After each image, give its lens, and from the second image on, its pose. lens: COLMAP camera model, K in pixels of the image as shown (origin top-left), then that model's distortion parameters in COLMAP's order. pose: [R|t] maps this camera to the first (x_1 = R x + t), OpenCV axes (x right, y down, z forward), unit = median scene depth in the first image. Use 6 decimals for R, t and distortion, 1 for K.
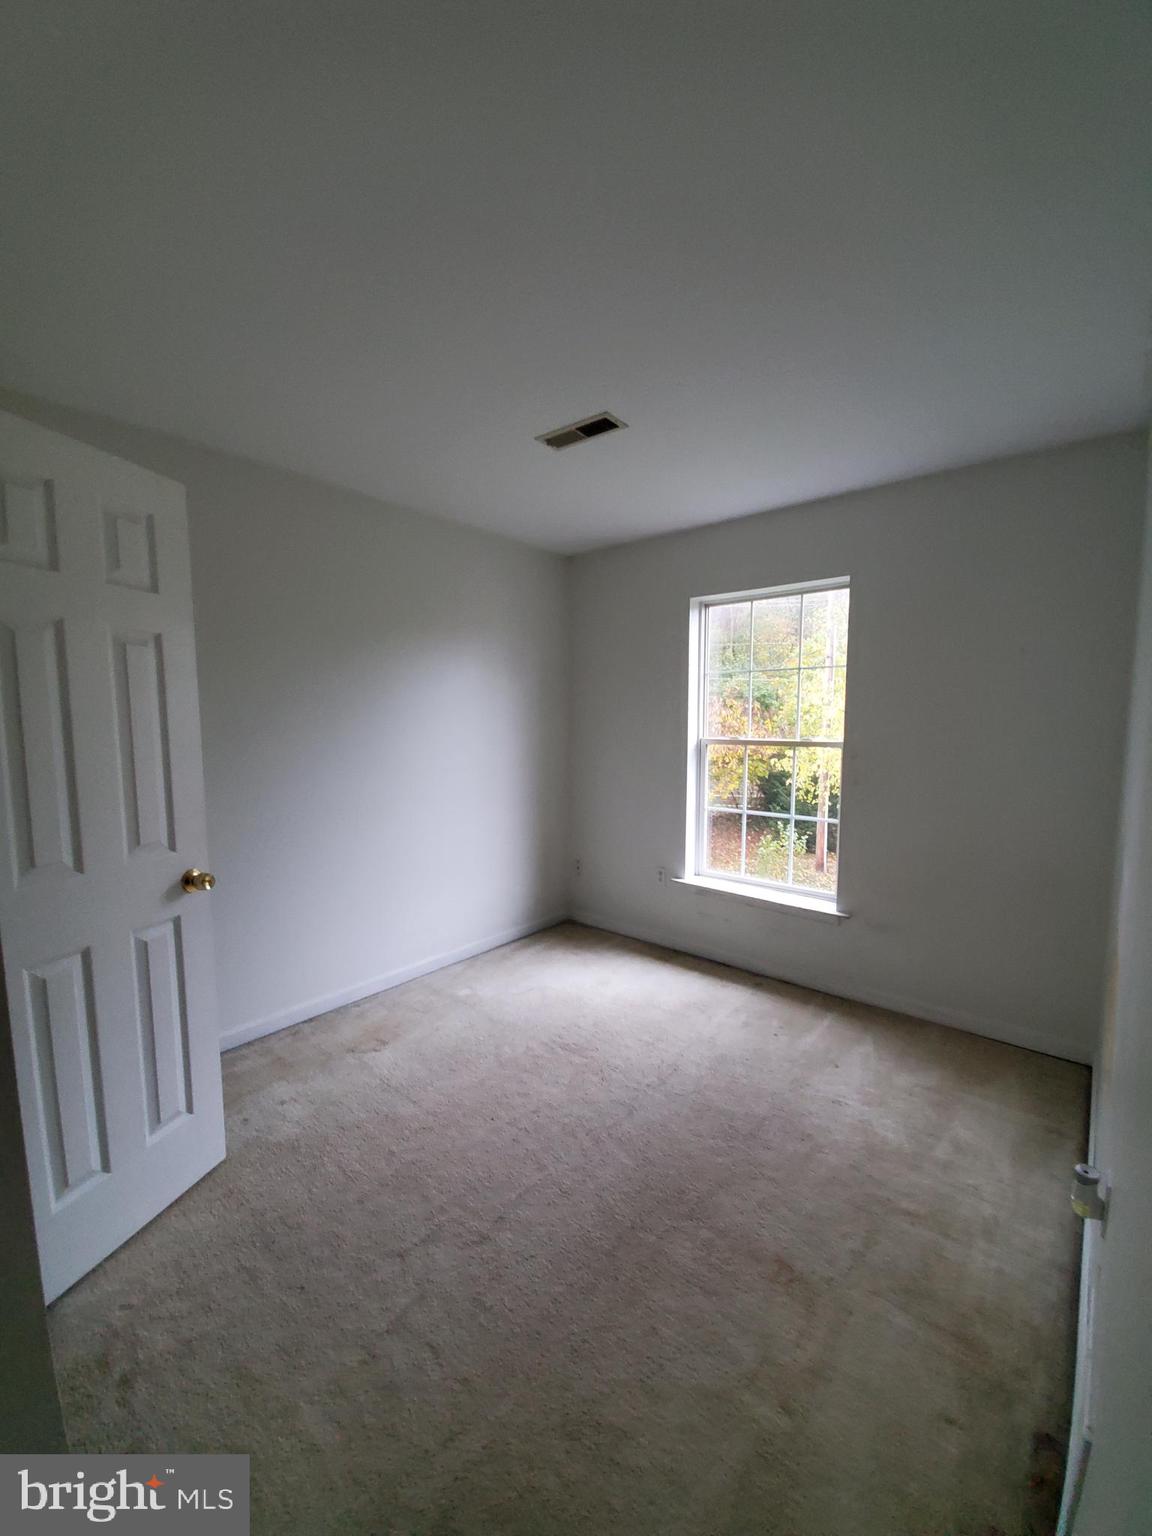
lens RADIAL K [[605.6, 0, 587.9], [0, 605.6, 783.7], [0, 0, 1]] dist [0.016960, -0.017937]
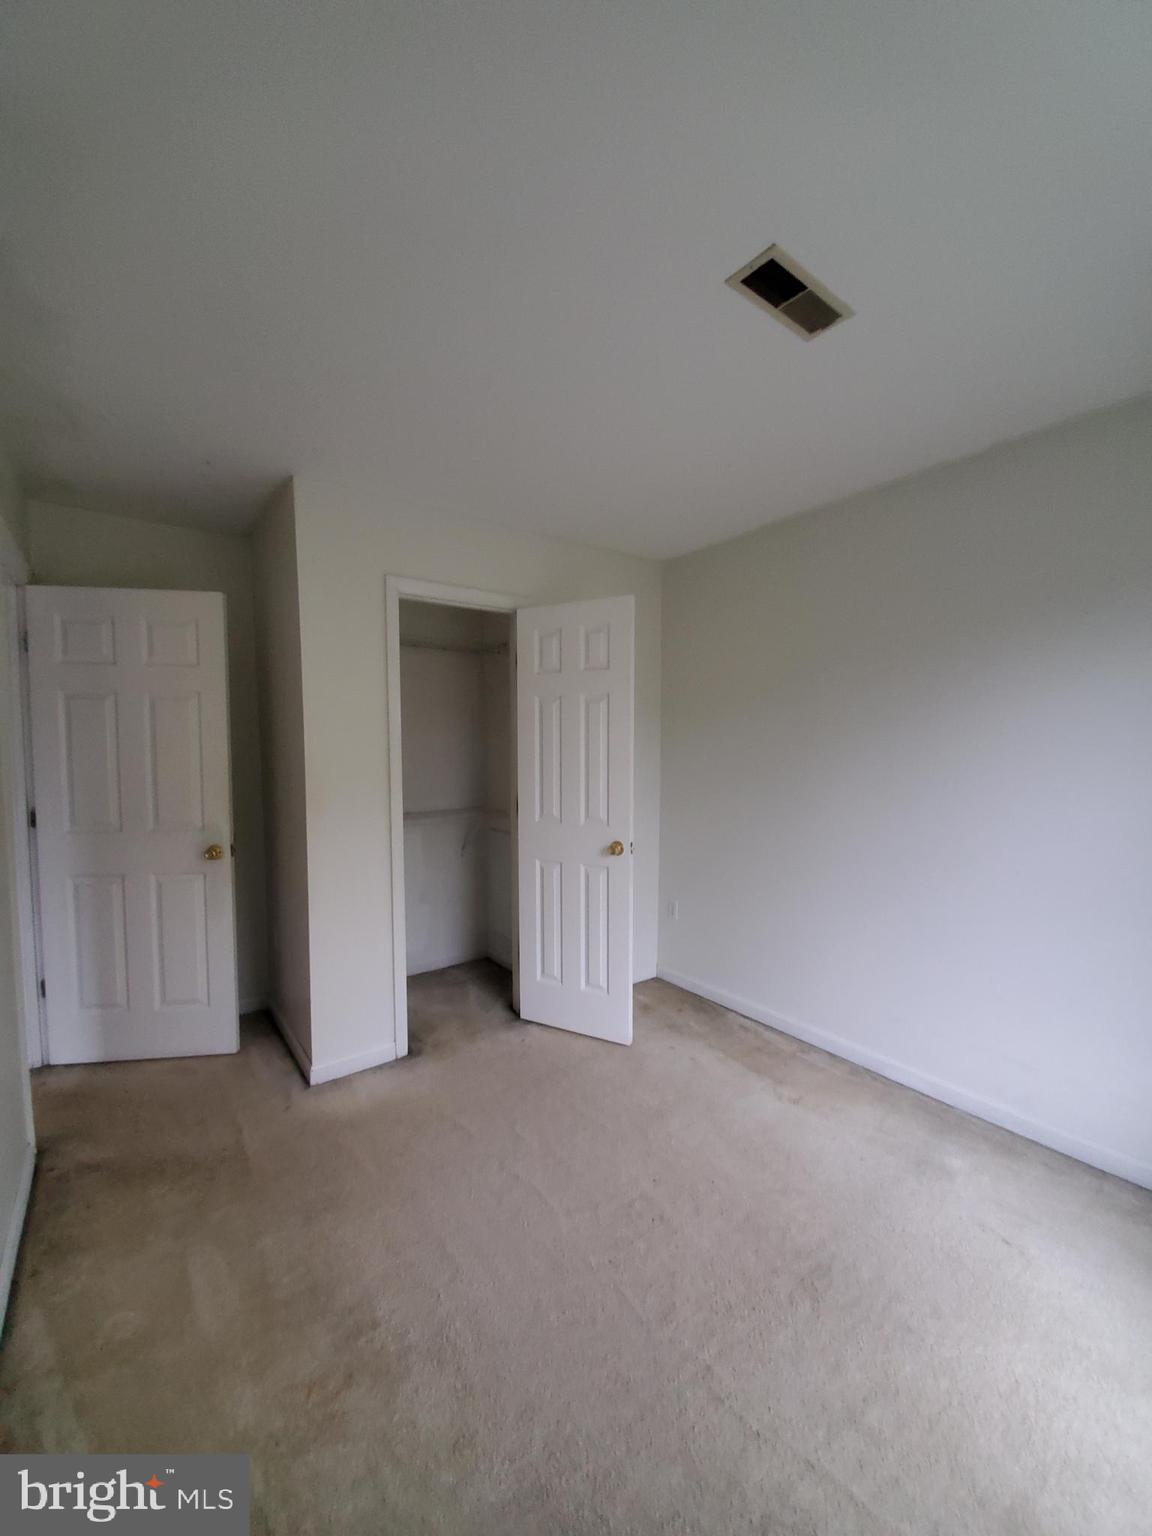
lens RADIAL K [[605.6, 0, 587.9], [0, 605.6, 783.7], [0, 0, 1]] dist [0.016960, -0.017937]
pose [[-0.220125, 0.068036, -0.973096, 0.786697], [-0.103961, 0.990247, 0.092752, -0.128967], [0.969916, 0.121581, -0.210905, 1.122649]]
